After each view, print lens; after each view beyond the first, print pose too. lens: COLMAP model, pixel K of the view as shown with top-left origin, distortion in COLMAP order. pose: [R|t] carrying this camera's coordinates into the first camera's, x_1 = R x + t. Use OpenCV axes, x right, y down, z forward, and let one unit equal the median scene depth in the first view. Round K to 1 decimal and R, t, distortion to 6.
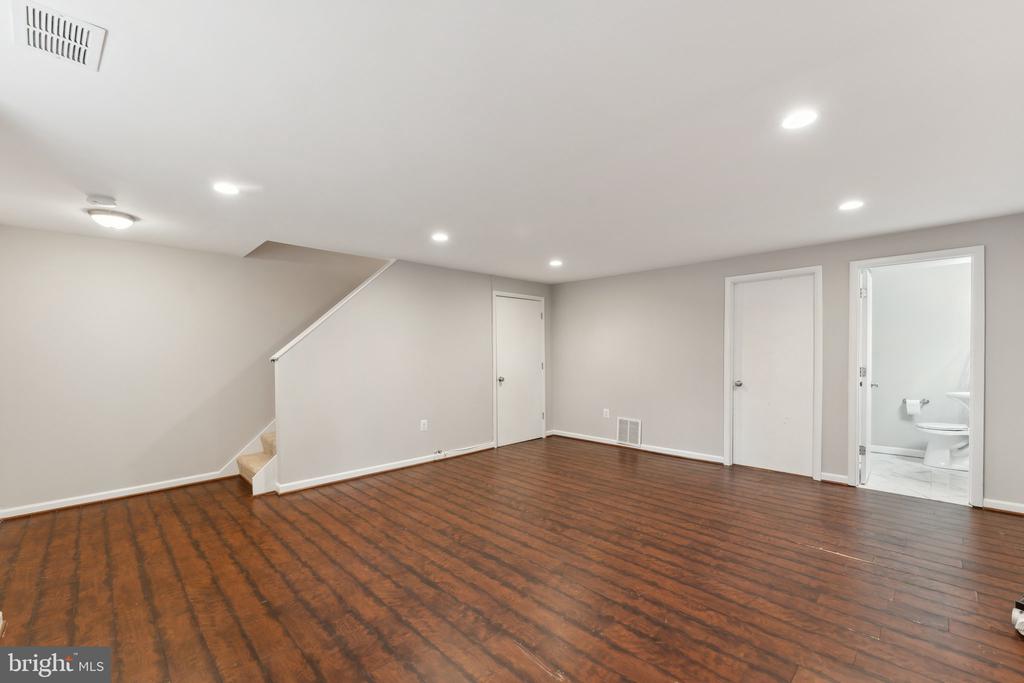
lens RADIAL K [[420.0, 0, 506.2], [0, 420.0, 348.8], [0, 0, 1]] dist [-0.002746, 0.000078]
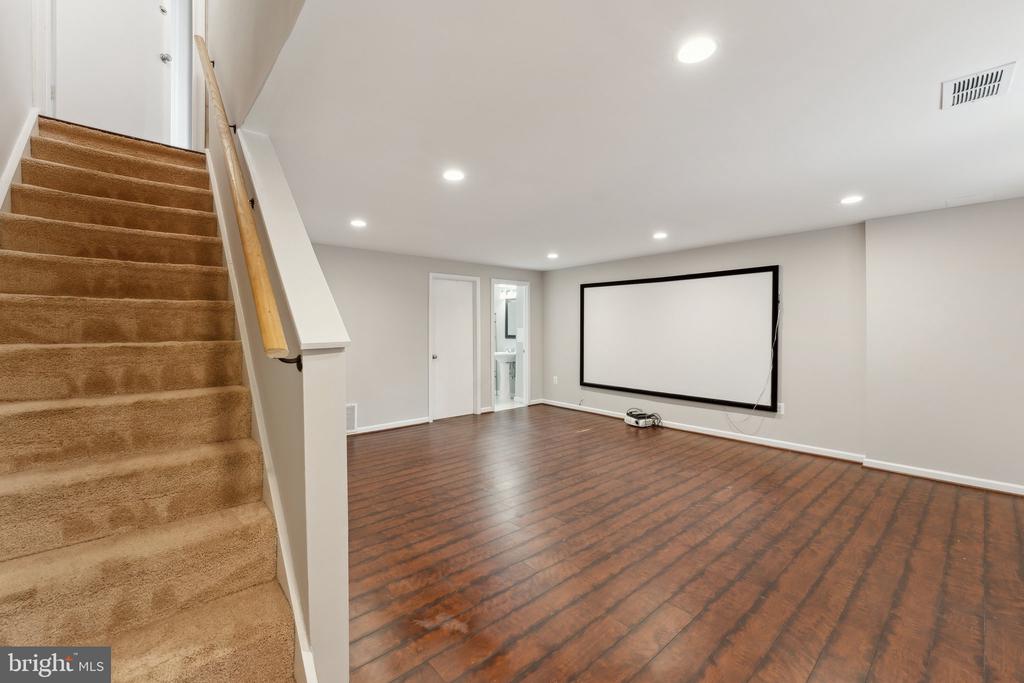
lens RADIAL K [[420.0, 0, 506.4], [0, 420.0, 336.5], [0, 0, 1]] dist [-0.002746, 0.000078]
pose [[0.066122, -0.006516, 0.997790, -1.271948], [-0.004461, 0.999967, 0.006825, 0.019827], [-0.997802, -0.004902, 0.066090, 1.250102]]
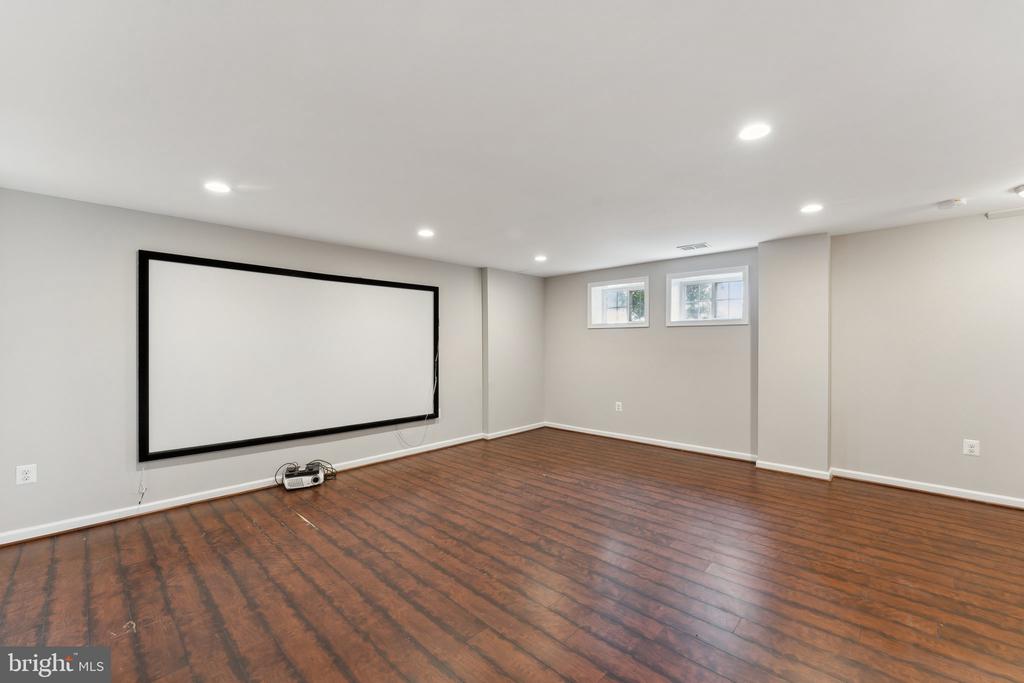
lens RADIAL K [[420.0, 0, 514.4], [0, 420.0, 341.5], [0, 0, 1]] dist [-0.002746, 0.000078]
pose [[-0.999046, 0.011188, -0.042208, 0.255925], [0.011573, 0.999894, -0.008886, 0.007488], [0.042104, -0.009366, -0.999069, 2.215852]]
